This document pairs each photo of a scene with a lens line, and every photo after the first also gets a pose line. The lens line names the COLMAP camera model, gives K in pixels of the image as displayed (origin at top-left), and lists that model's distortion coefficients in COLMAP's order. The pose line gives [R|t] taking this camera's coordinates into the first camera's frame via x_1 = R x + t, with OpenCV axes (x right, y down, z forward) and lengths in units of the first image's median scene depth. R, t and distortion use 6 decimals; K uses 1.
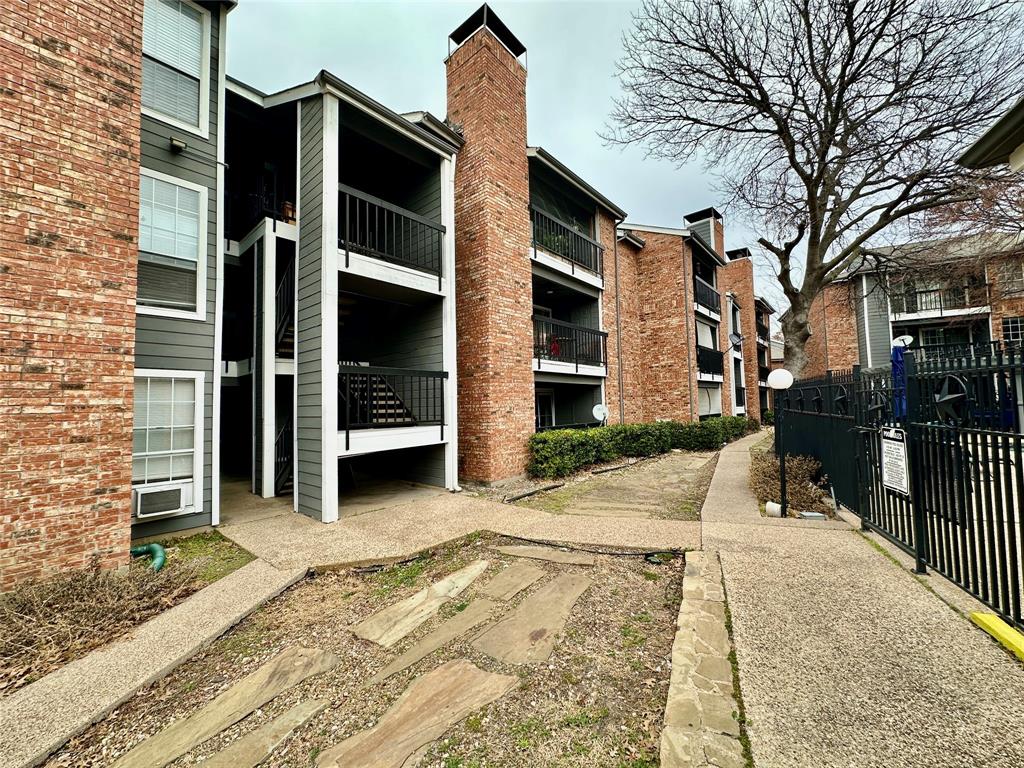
lens RADIAL K [[407.1, 0, 512.0], [0, 407.1, 384.0], [0, 0, 1]] dist [-0.002281, 0.000604]
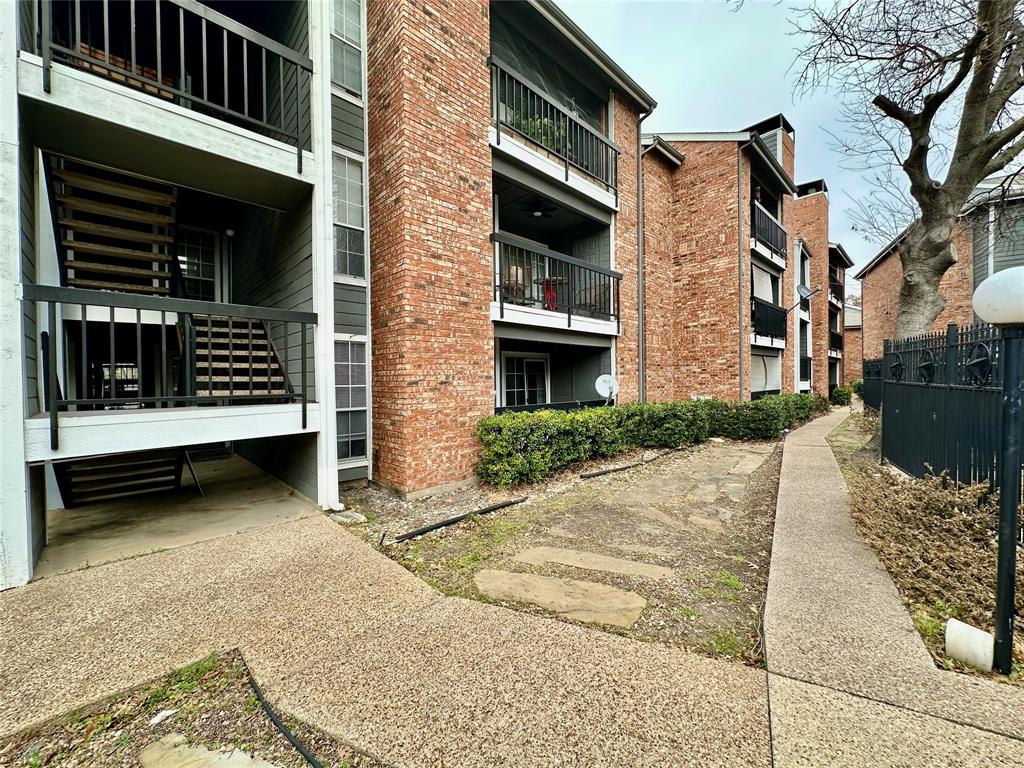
lens RADIAL K [[407.1, 0, 512.0], [0, 407.1, 384.0], [0, 0, 1]] dist [-0.002281, 0.000604]
pose [[0.995619, 0.012008, -0.092732, 0.137722], [-0.005884, 0.997800, 0.066027, 0.024334], [0.093321, -0.065192, 0.993499, 0.327296]]
